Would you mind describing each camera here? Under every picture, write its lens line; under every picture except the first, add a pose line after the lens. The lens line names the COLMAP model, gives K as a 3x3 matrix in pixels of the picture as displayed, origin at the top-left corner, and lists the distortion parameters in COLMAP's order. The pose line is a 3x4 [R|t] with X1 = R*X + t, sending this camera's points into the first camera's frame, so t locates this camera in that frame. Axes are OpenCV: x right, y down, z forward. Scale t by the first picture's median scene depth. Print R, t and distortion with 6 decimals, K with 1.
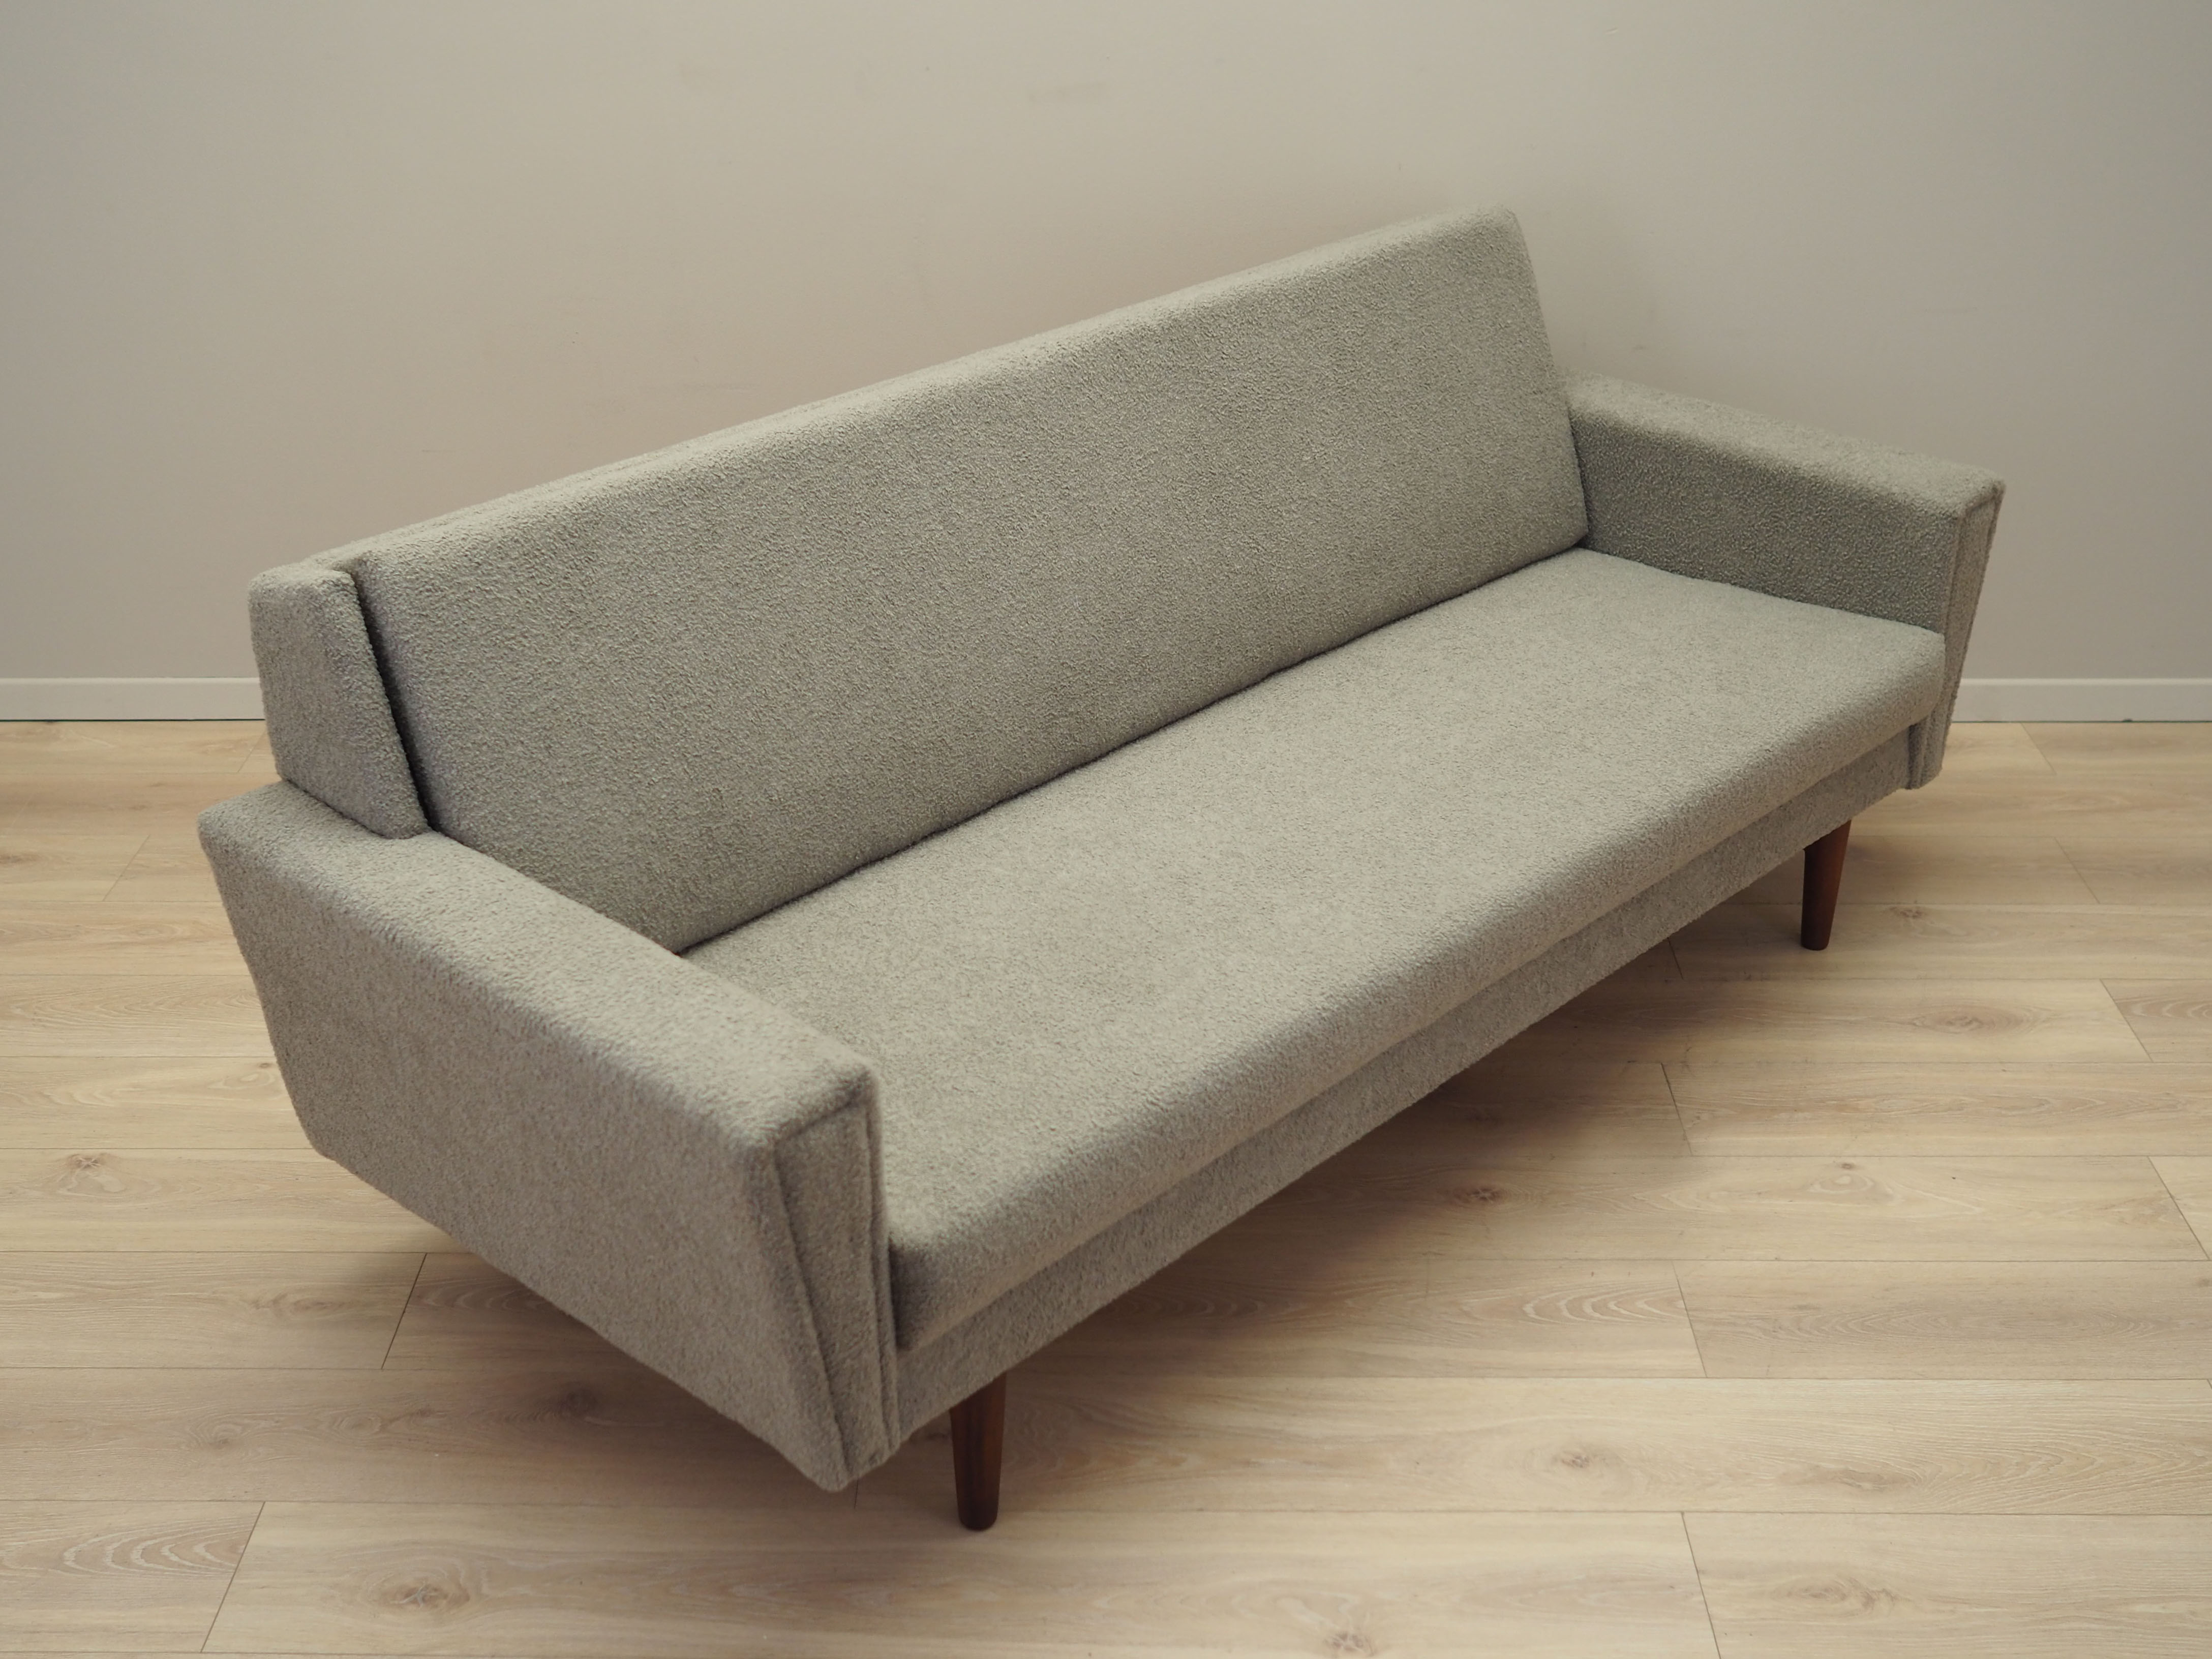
lens RADIAL K [[2459.3, 0, 1073.6], [0, 2459.3, 947.0], [0, 0, 1]] dist [-0.014860, -0.000919]
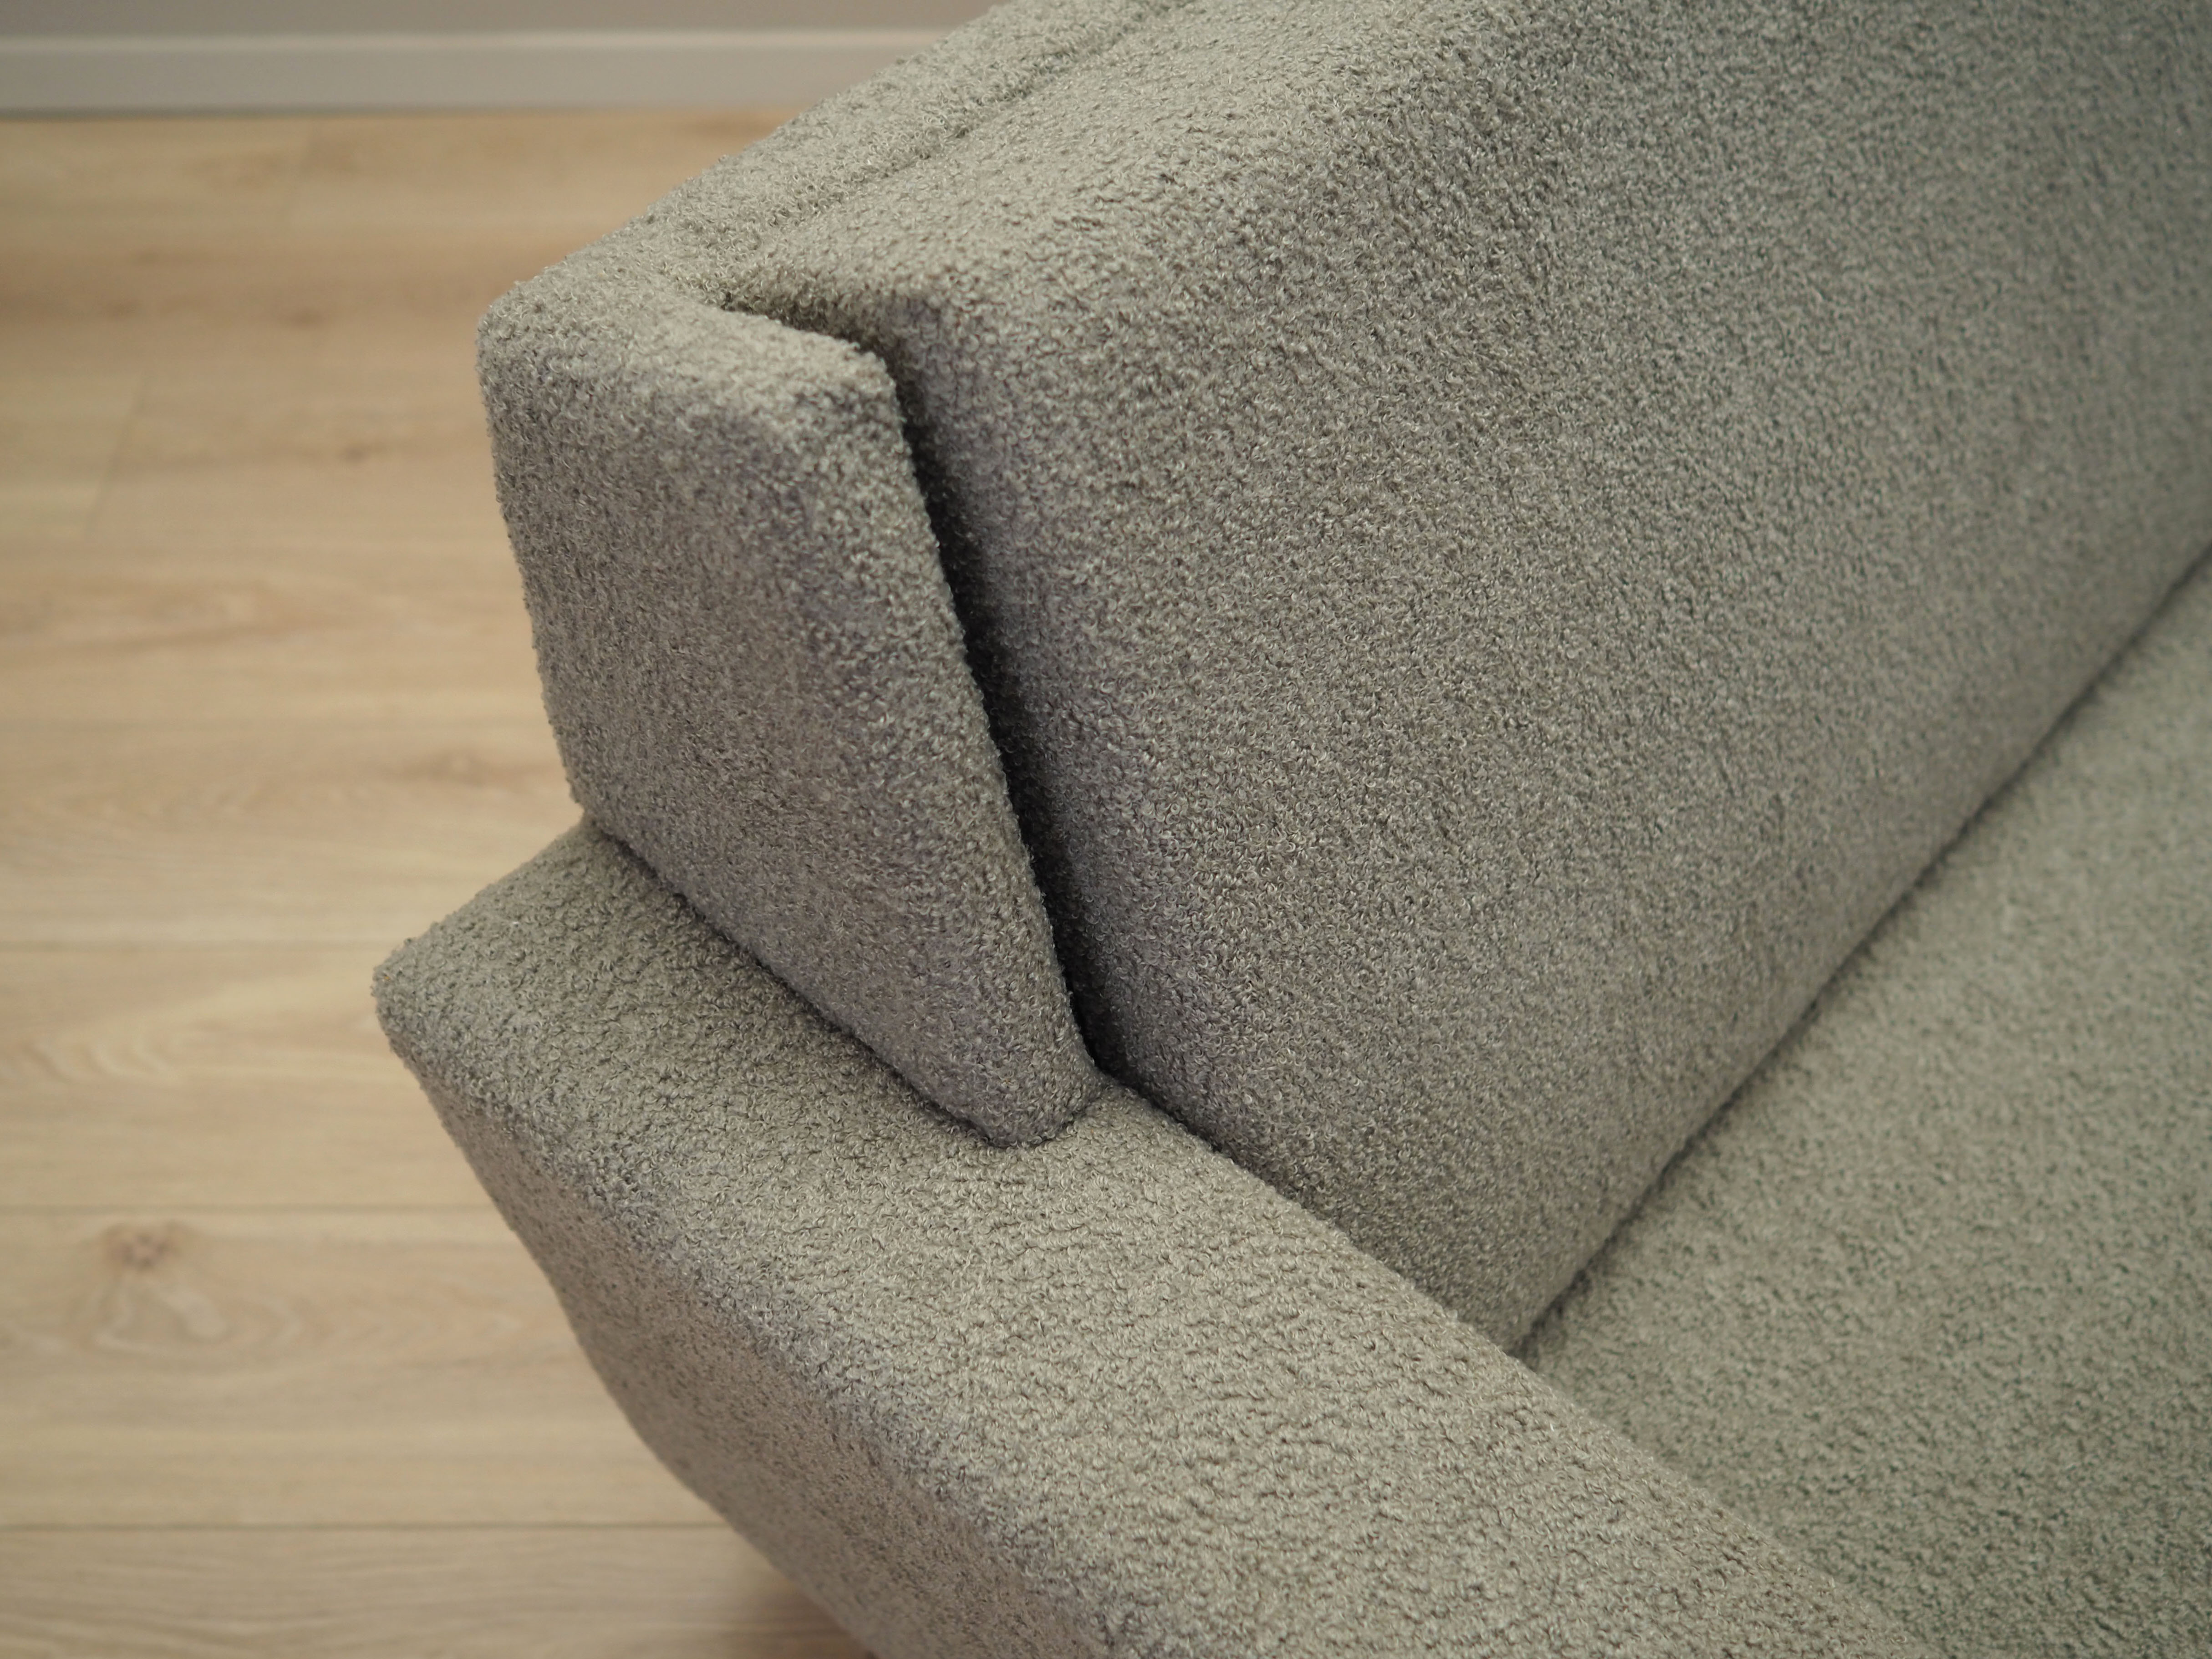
lens RADIAL K [[2357.6, 0, 1107.6], [0, 2357.6, 905.9], [0, 0, 1]] dist [-0.009823, -0.006339]
pose [[0.999733, -0.012232, 0.019598, -0.272503], [0.005078, 0.943919, 0.330138, -0.179033], [-0.022537, -0.329950, 0.943729, 0.721146]]
